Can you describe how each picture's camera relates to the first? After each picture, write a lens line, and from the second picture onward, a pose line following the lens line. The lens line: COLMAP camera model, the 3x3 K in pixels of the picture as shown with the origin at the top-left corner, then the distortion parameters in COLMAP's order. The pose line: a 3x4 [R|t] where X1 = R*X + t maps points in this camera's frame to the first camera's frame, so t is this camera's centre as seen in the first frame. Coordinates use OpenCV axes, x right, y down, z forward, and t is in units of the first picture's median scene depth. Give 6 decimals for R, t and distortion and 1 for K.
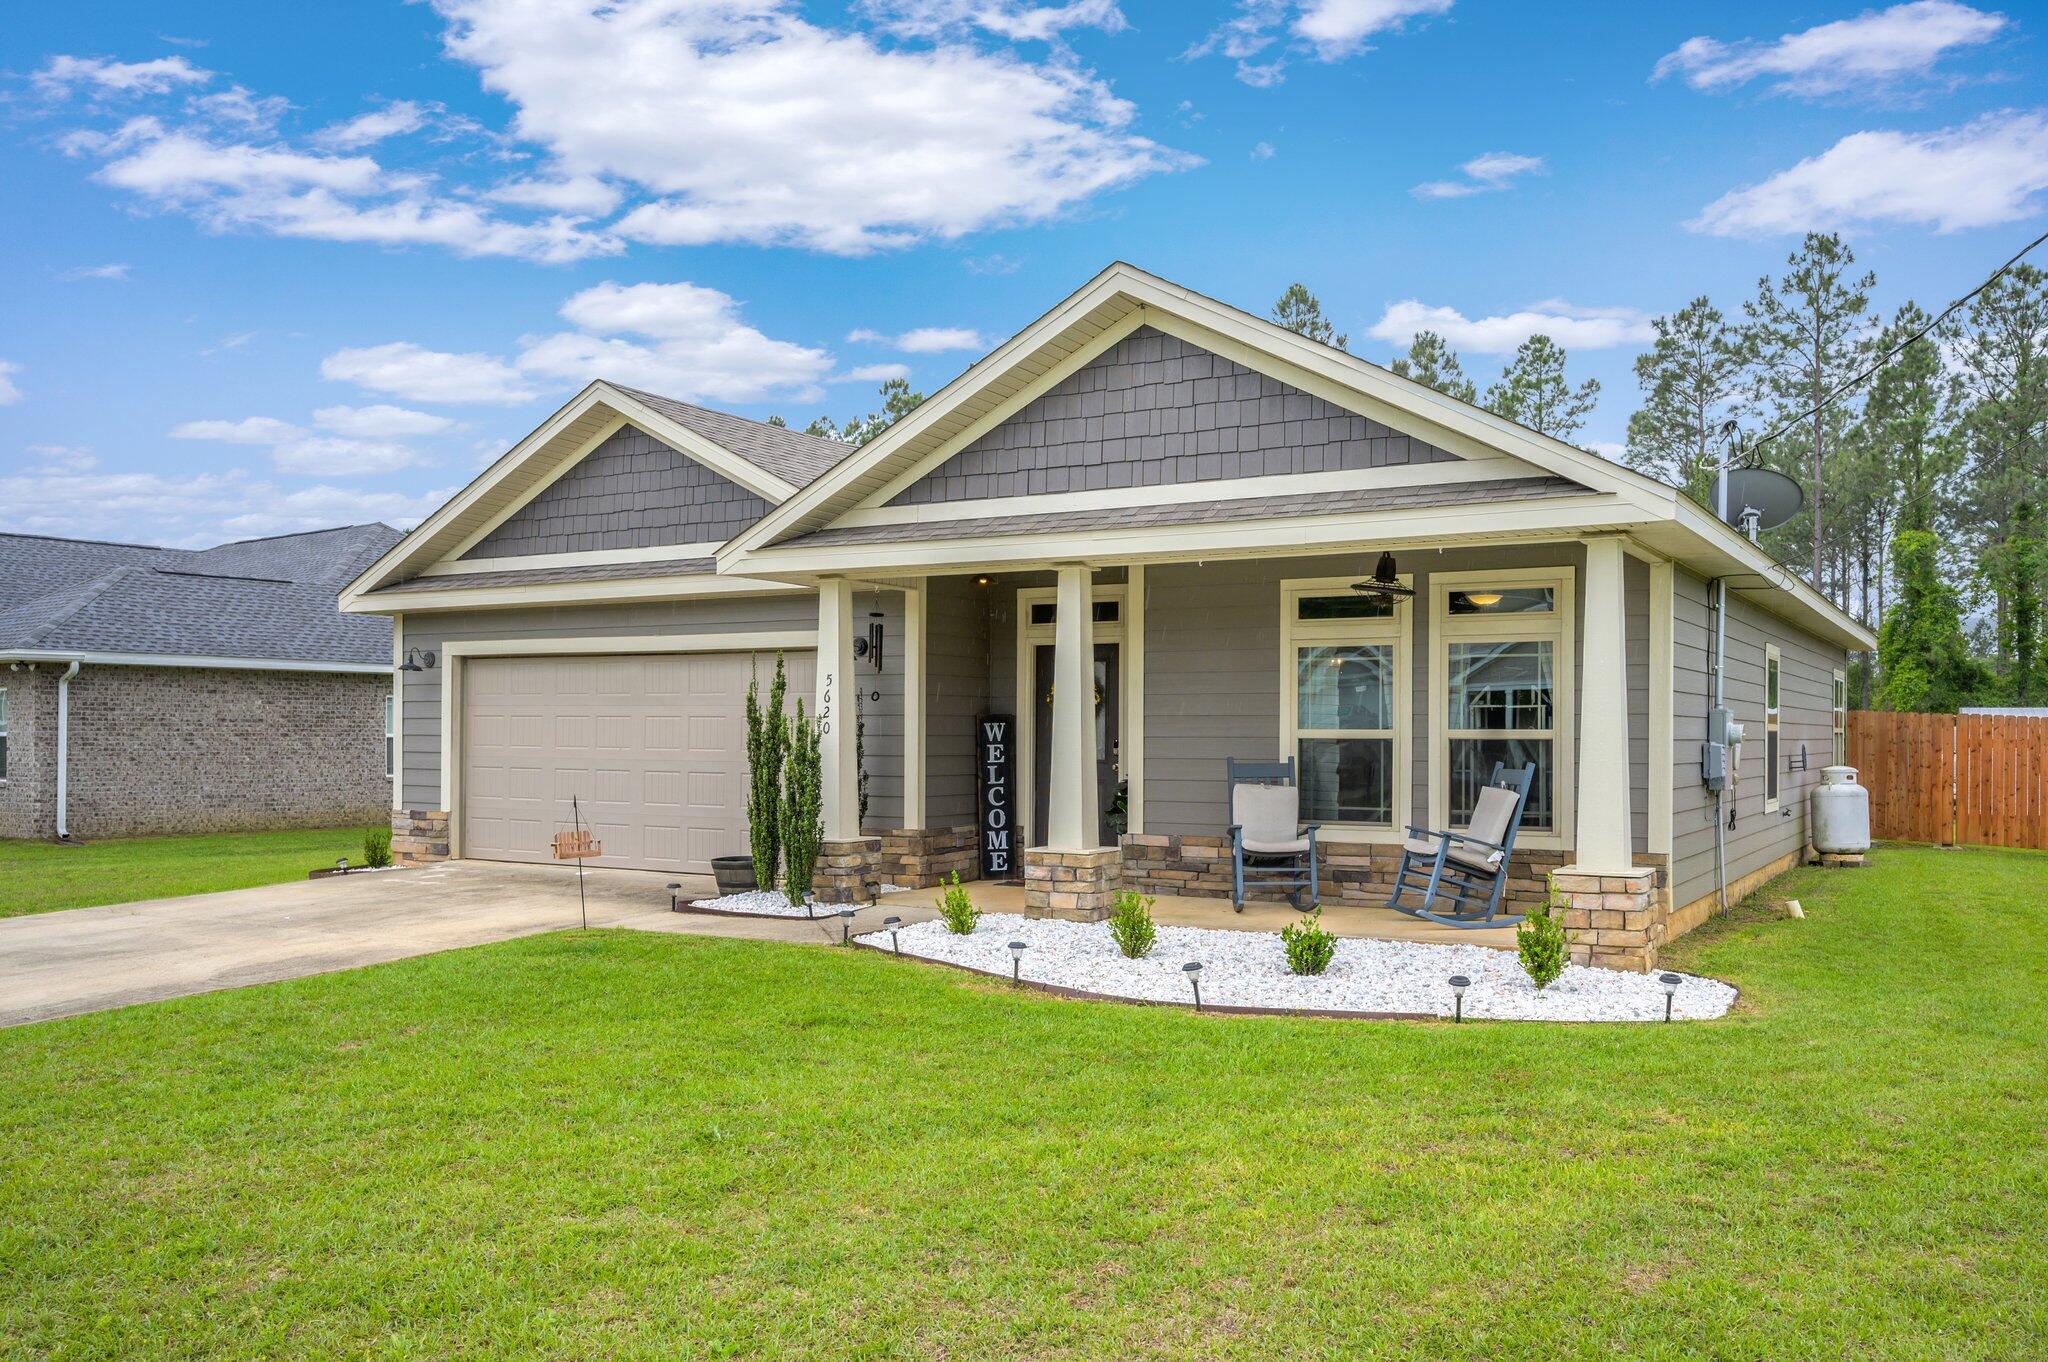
lens RADIAL K [[1635.4, 0, 1028.7], [0, 1635.4, 734.4], [0, 0, 1]] dist [0.006895, 0.001129]
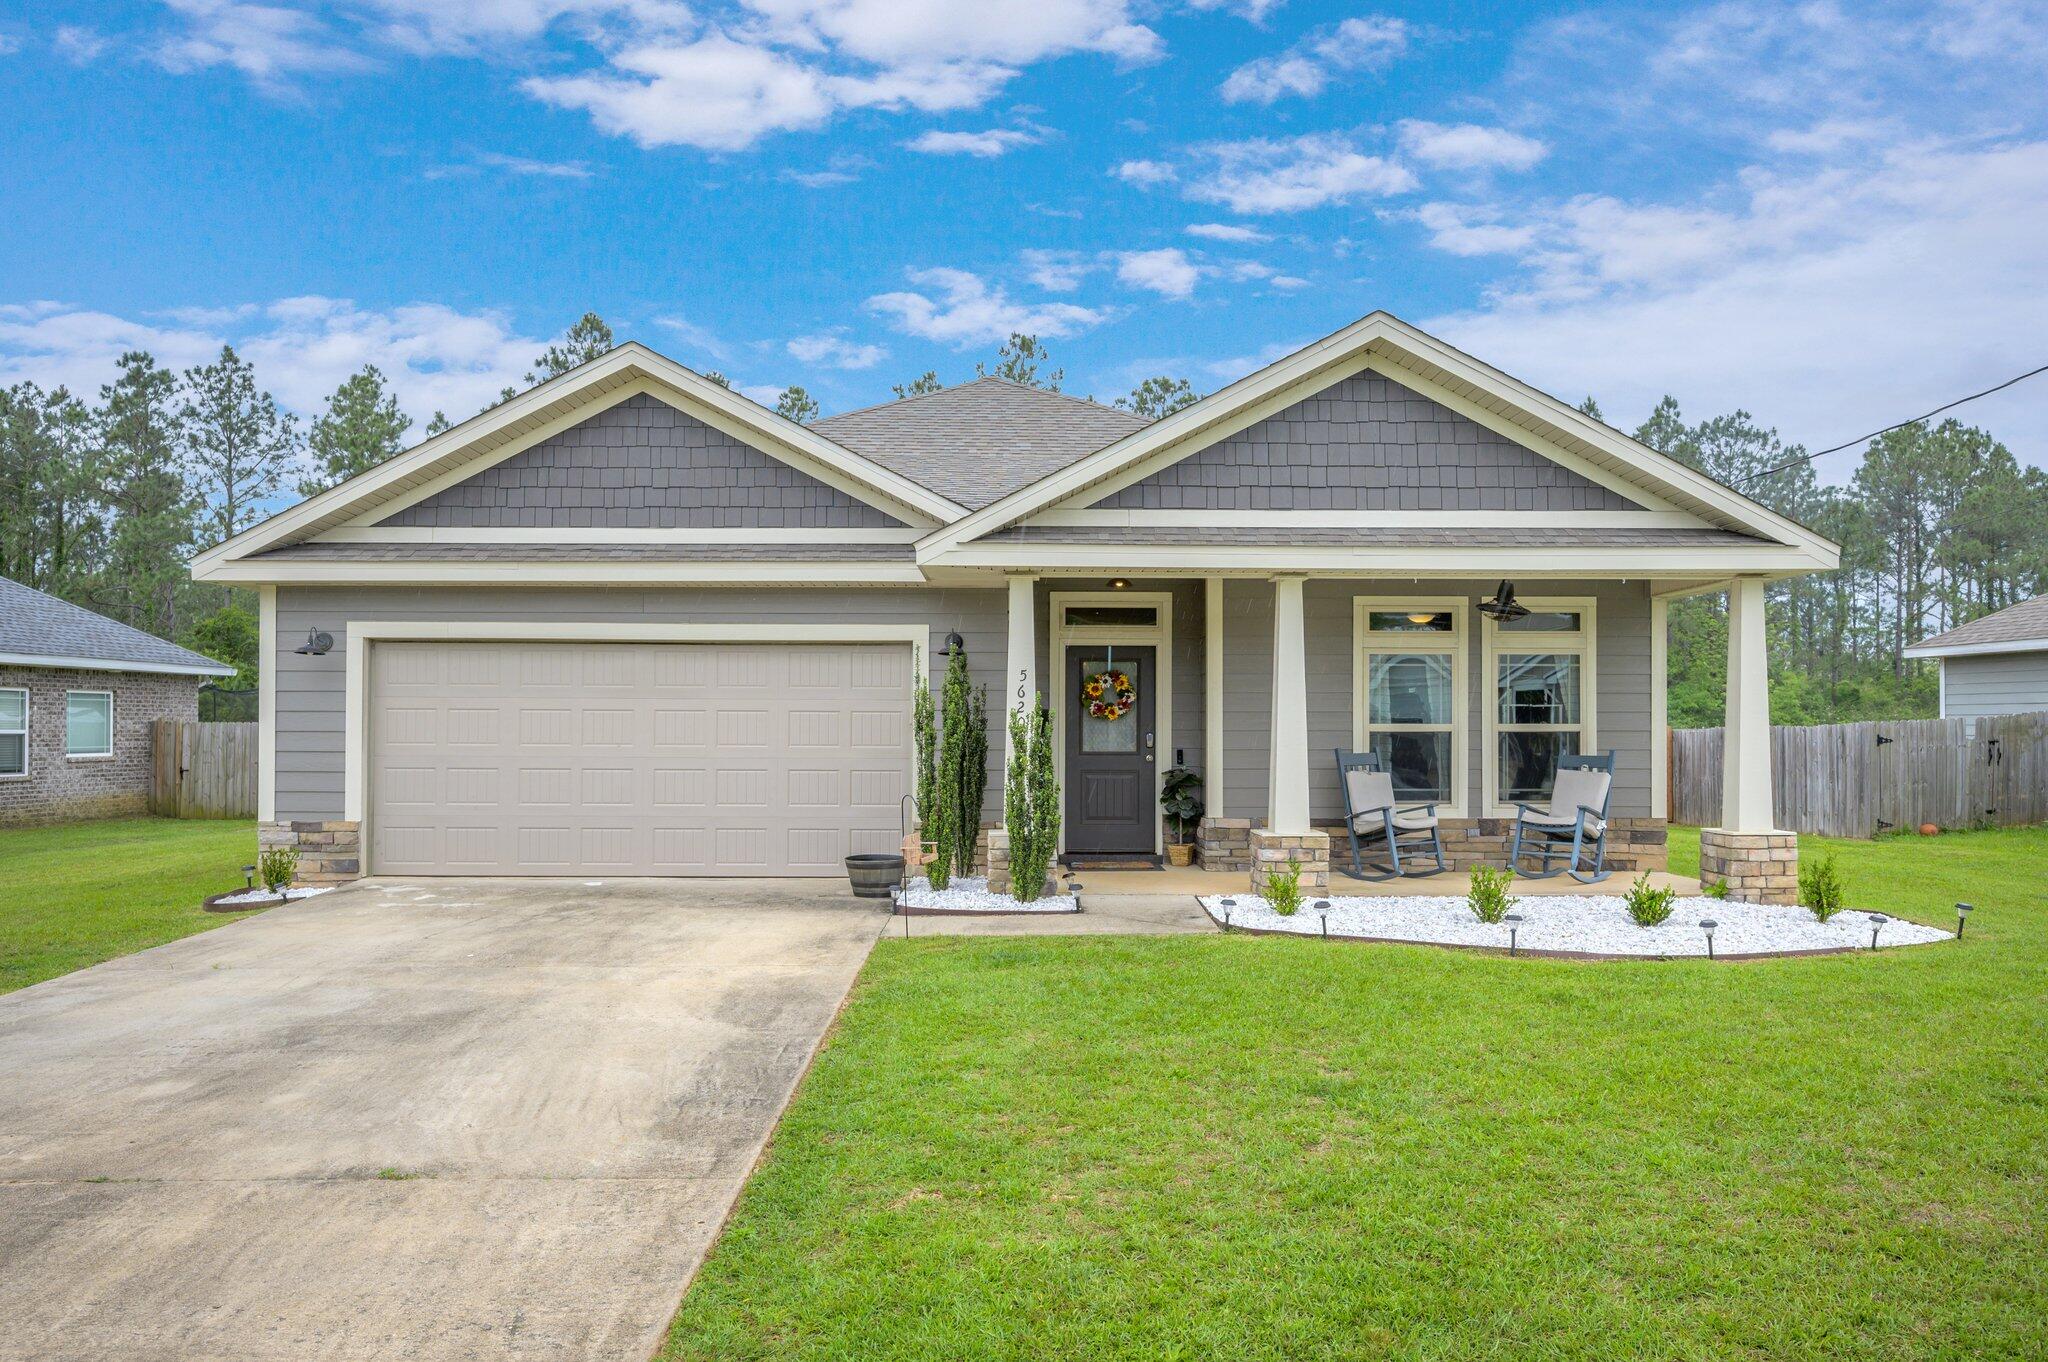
lens RADIAL K [[1450.3, 0, 1030.6], [0, 1450.3, 715.8], [0, 0, 1]] dist [-0.003823, -0.004652]
pose [[0.858657, 0.002899, 0.512542, -0.578680], [0.001769, 0.999961, -0.008619, -0.000666], [-0.512547, 0.008307, 0.858619, 0.230208]]
